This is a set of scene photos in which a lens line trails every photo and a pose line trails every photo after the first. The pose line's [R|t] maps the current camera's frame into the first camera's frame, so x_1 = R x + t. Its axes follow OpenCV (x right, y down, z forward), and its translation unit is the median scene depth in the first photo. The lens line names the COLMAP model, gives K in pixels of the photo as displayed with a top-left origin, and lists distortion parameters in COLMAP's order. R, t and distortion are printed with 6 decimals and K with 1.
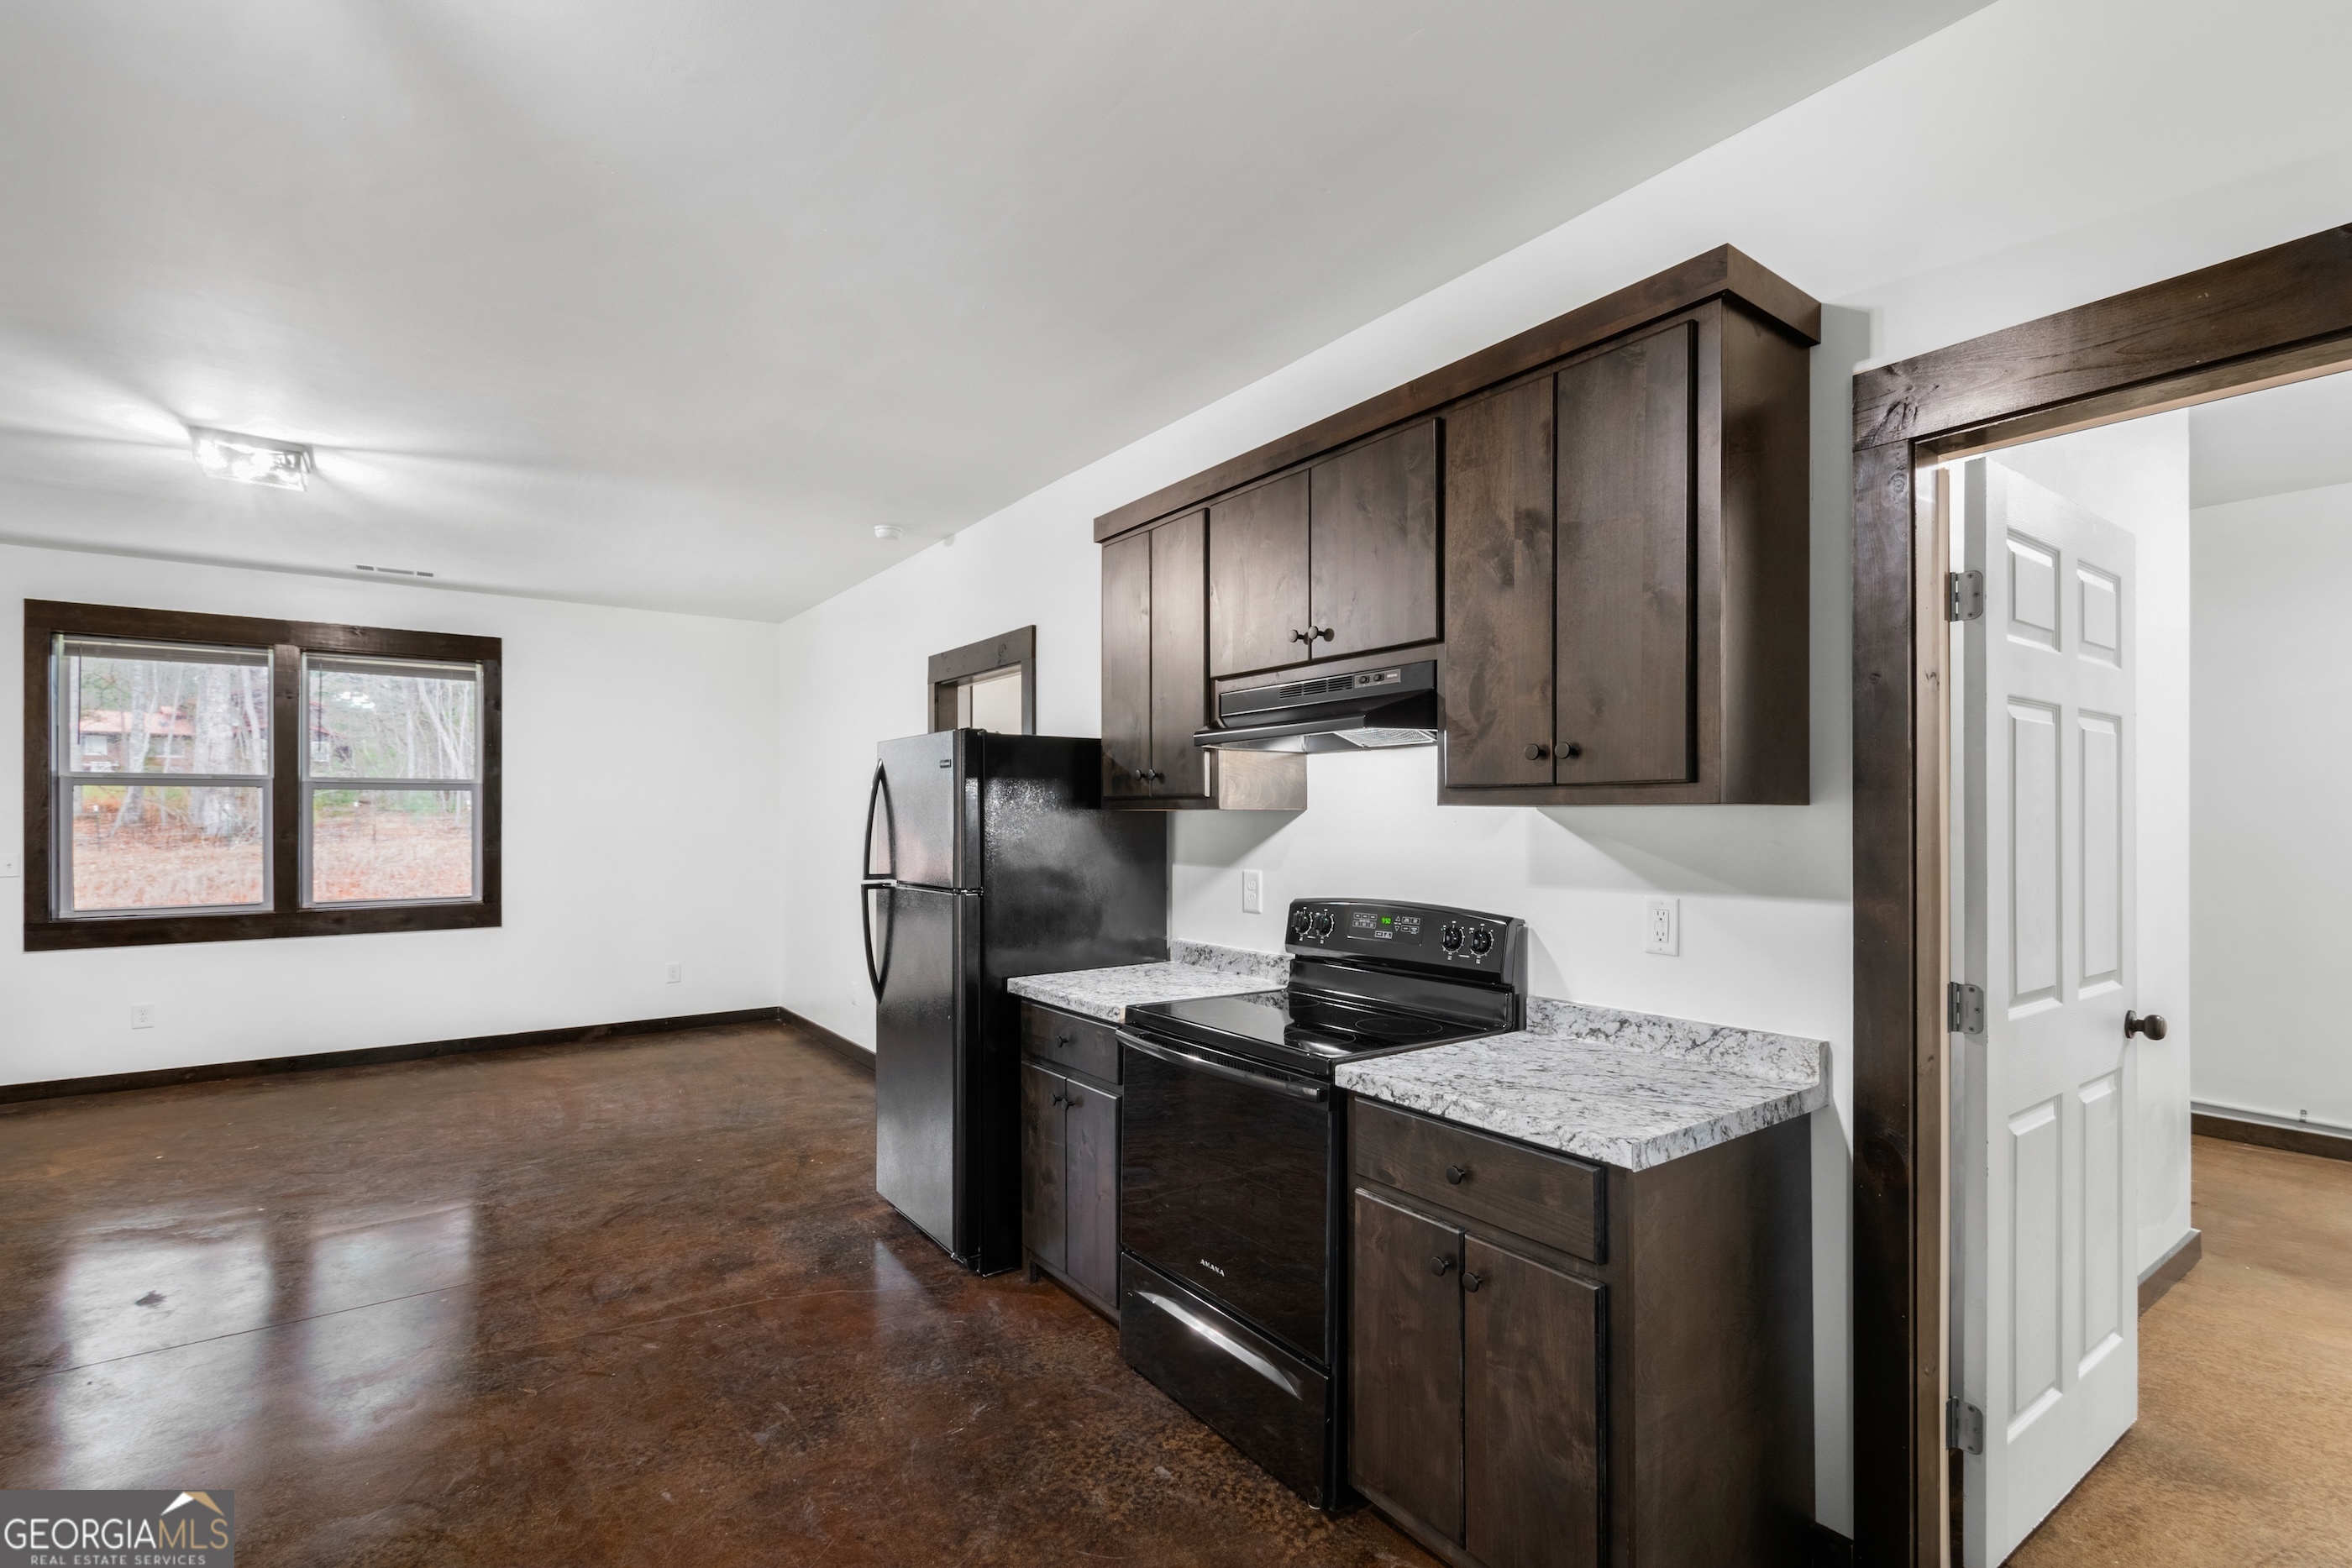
lens RADIAL K [[1063.9, 0, 1189.7], [0, 1063.9, 806.2], [0, 0, 1]] dist [0.000153, -0.000264]
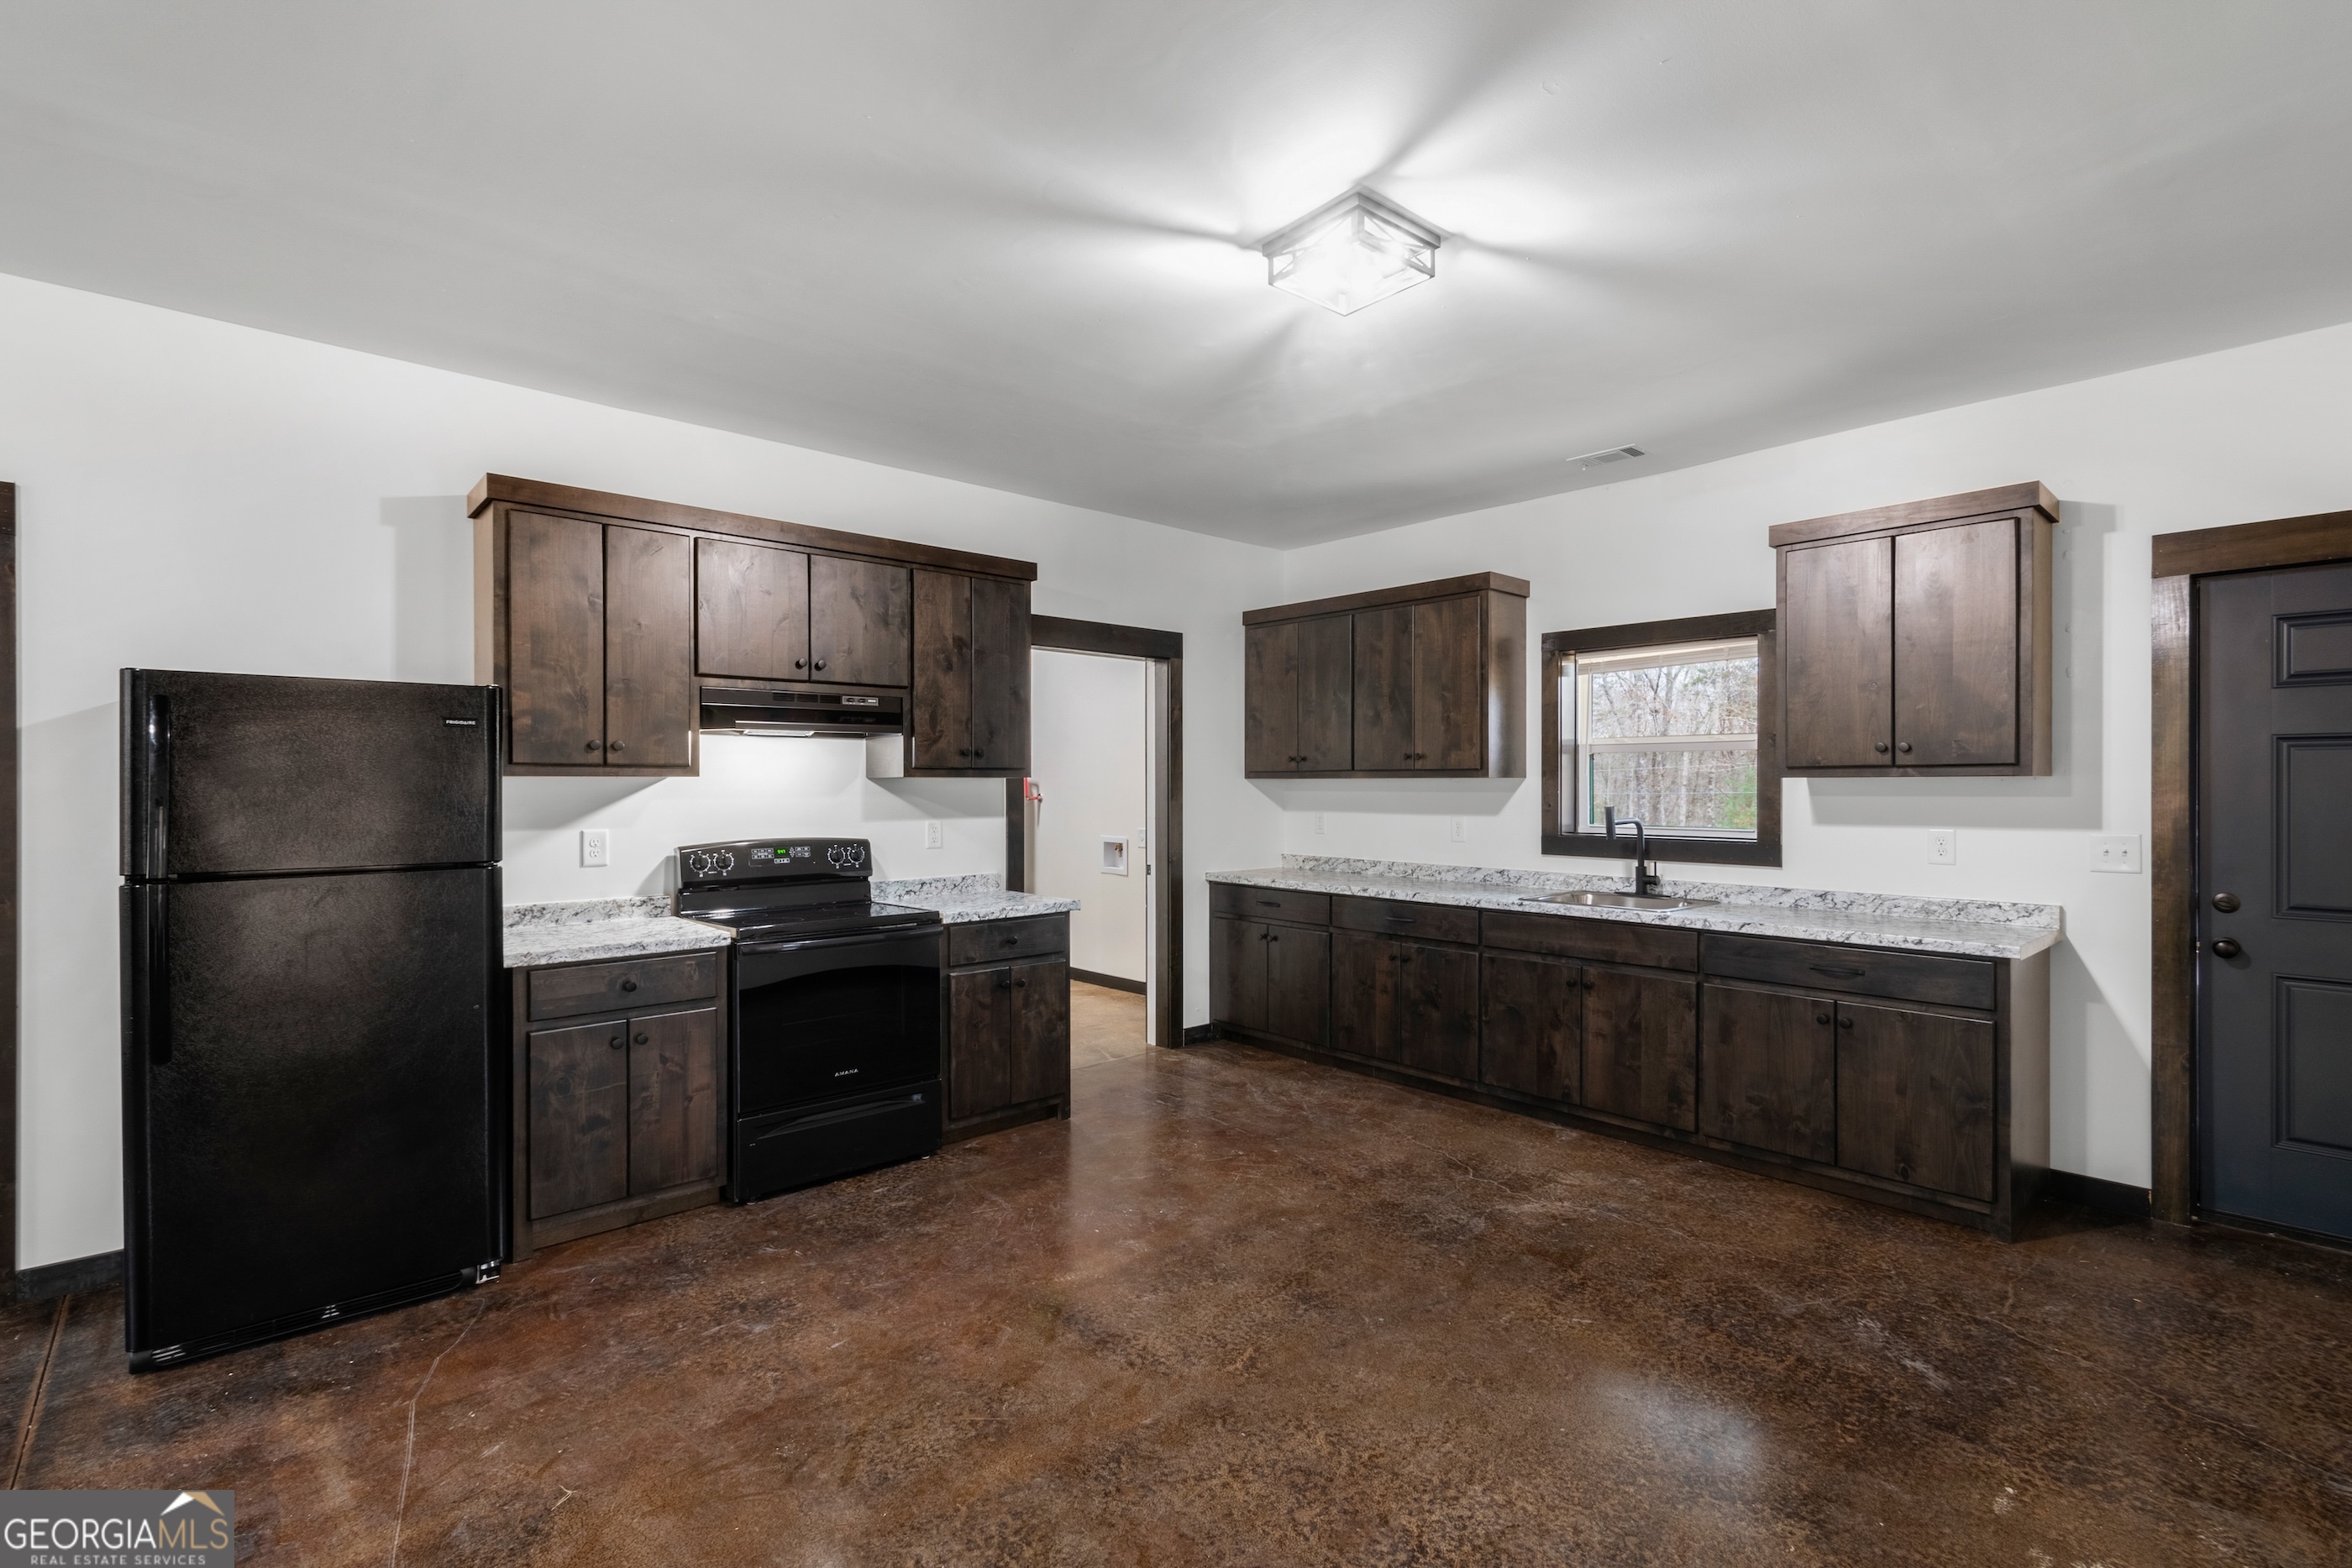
lens RADIAL K [[1077.1, 0, 1176.0], [0, 1077.1, 784.0], [0, 0, 1]] dist [-0.000136, -0.000313]
pose [[-0.097506, -0.000299, 0.995235, -1.474633], [-0.009926, 0.999951, -0.000672, 0.007416], [-0.995185, -0.009944, -0.097504, 0.627197]]
